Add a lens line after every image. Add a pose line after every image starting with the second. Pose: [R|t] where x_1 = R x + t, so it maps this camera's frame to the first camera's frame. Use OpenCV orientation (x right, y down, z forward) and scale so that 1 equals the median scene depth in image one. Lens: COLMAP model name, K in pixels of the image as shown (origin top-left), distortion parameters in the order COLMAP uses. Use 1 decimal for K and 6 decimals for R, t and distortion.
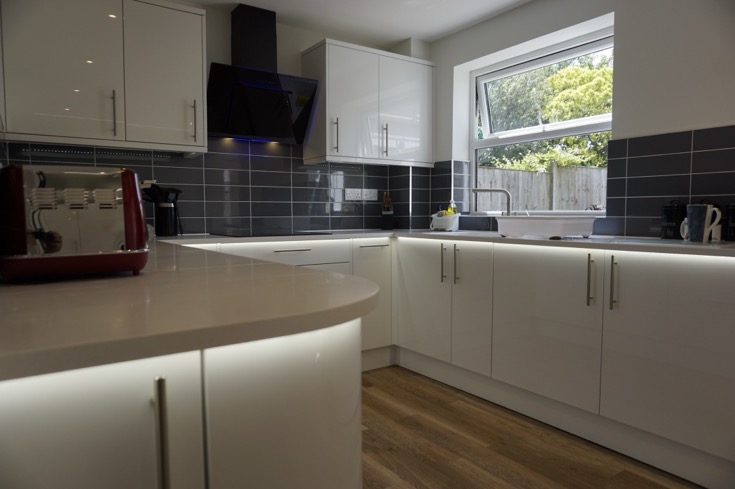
lens RADIAL K [[494.8, 0, 368.1], [0, 494.8, 243.7], [0, 0, 1]] dist [-0.037369, 0.022501]
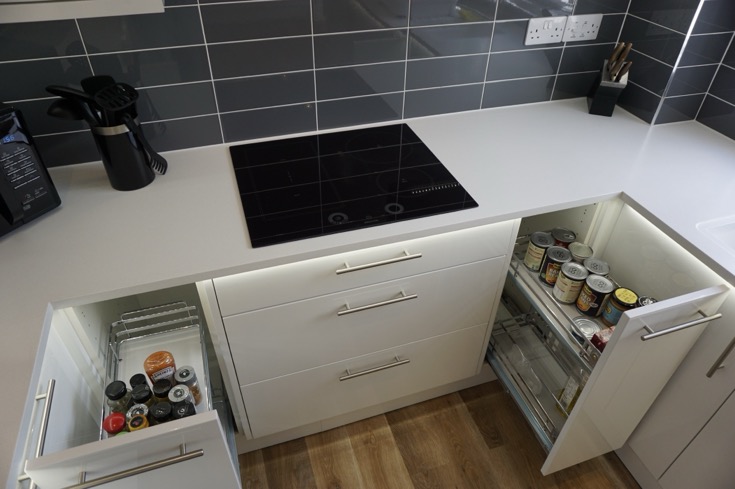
lens RADIAL K [[494.8, 0, 367.9], [0, 494.8, 246.9], [0, 0, 1]] dist [-0.037369, 0.022501]
pose [[0.957974, 0.196877, -0.208626, -0.062409], [-0.039079, 0.810080, 0.585015, -0.228992], [0.284180, -0.552277, 0.783730, 0.571402]]
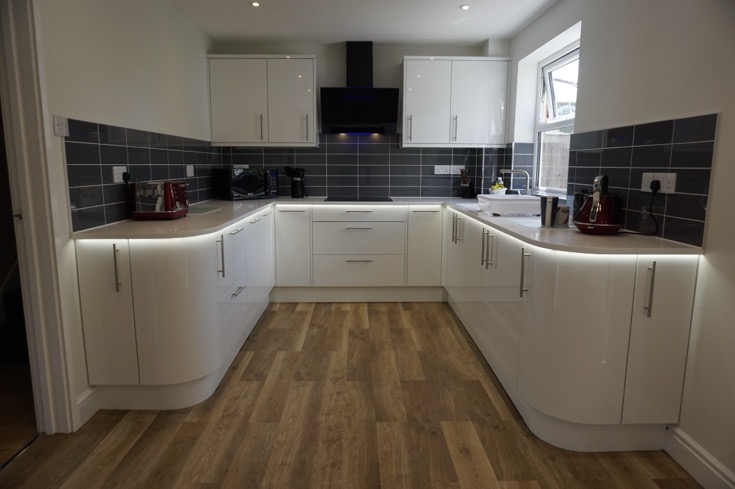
lens RADIAL K [[494.8, 0, 366.0], [0, 494.8, 241.4], [0, 0, 1]] dist [-0.037369, 0.022501]
pose [[0.829799, 0.092765, -0.550298, 0.617339], [-0.042409, 0.993718, 0.103565, -0.045853], [0.556448, -0.062601, 0.828521, -0.215149]]
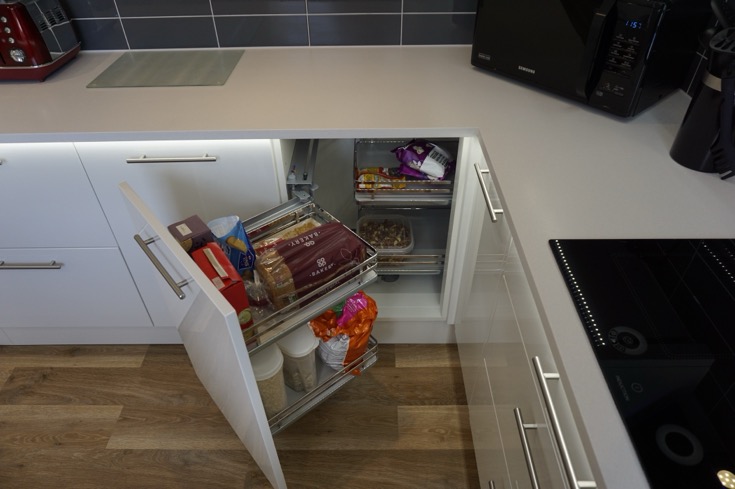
lens RADIAL K [[494.8, 0, 368.6], [0, 494.8, 246.3], [0, 0, 1]] dist [-0.037369, 0.022501]
pose [[-0.578268, 0.538020, -0.613302, 0.003527], [-0.033859, 0.735263, 0.676936, -0.188003], [0.815144, 0.412216, -0.406963, 0.865240]]
